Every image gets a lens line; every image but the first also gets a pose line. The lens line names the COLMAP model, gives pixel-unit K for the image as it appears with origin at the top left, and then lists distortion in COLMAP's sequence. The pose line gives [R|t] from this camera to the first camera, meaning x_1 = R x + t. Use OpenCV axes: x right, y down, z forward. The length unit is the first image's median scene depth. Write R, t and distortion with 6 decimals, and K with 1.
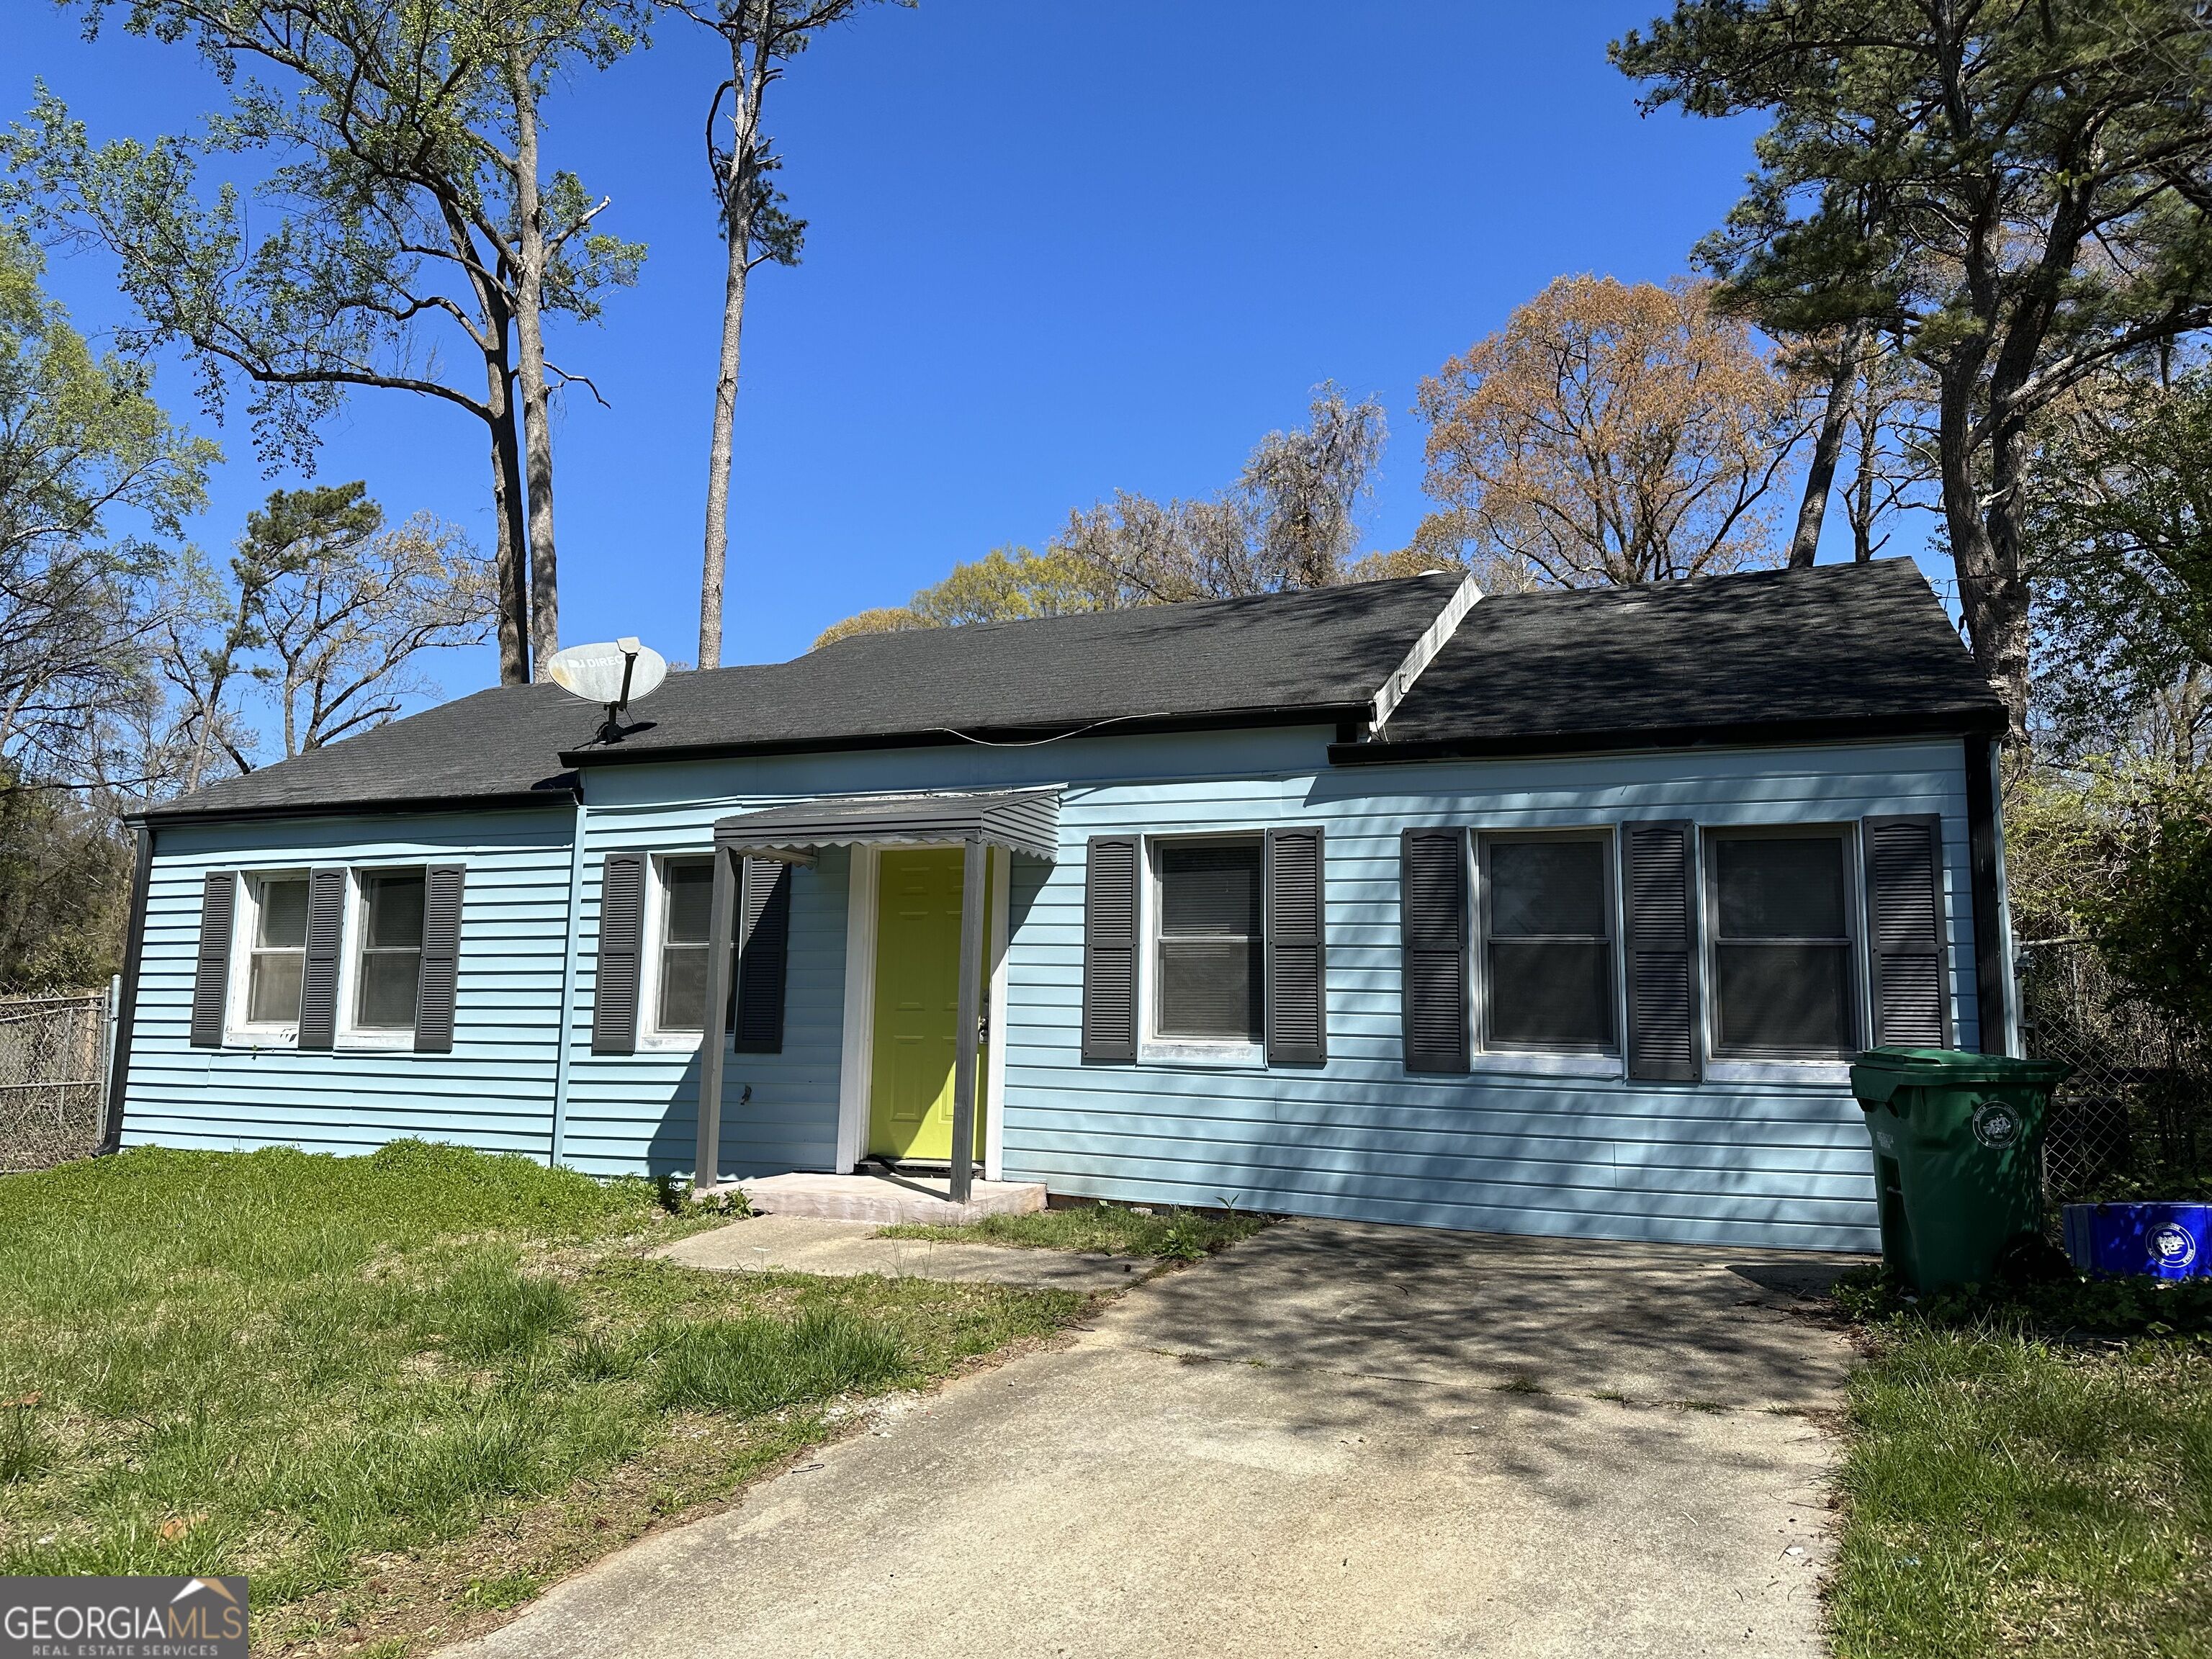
lens RADIAL K [[1557.1, 0, 1109.3], [0, 1557.1, 815.2], [0, 0, 1]] dist [0.053133, -0.058496]
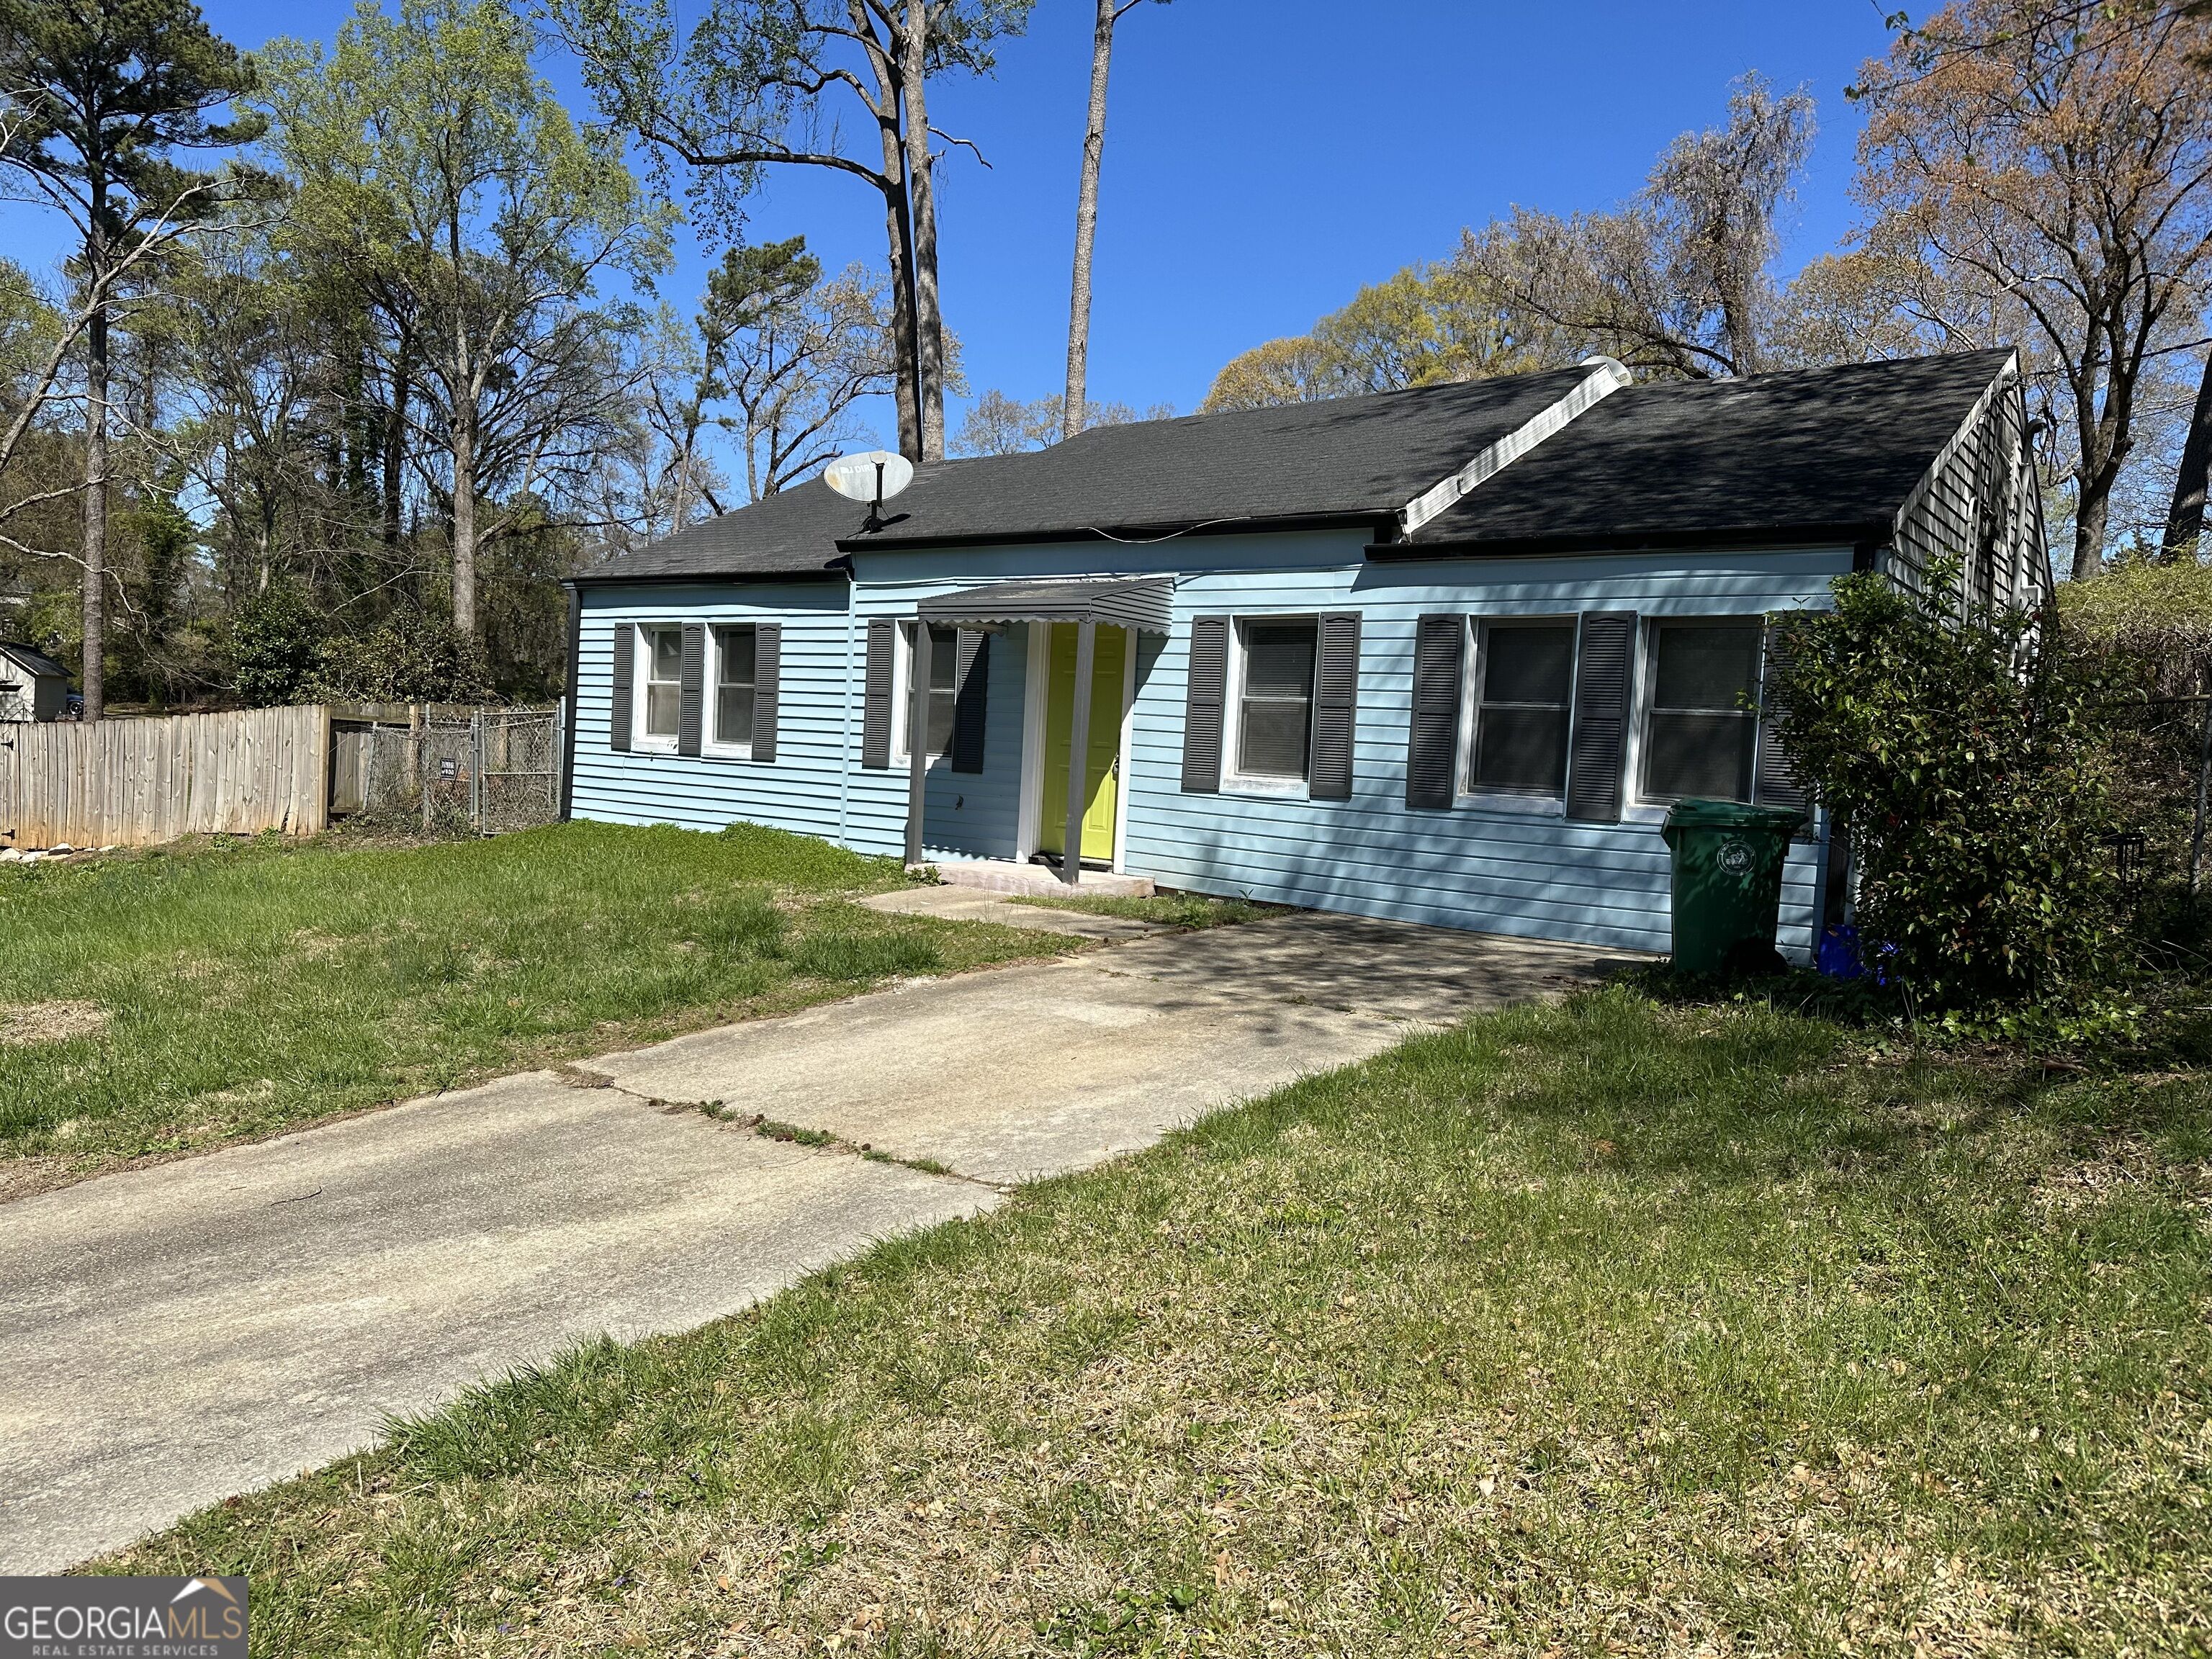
lens RADIAL K [[1557.1, 0, 1100.6], [0, 1557.1, 814.7], [0, 0, 1]] dist [0.053133, -0.058496]
pose [[0.962328, 0.048481, -0.267532, 0.206991], [-0.002394, 0.985447, 0.169965, -0.033189], [0.271879, -0.162922, 0.948440, -0.204384]]
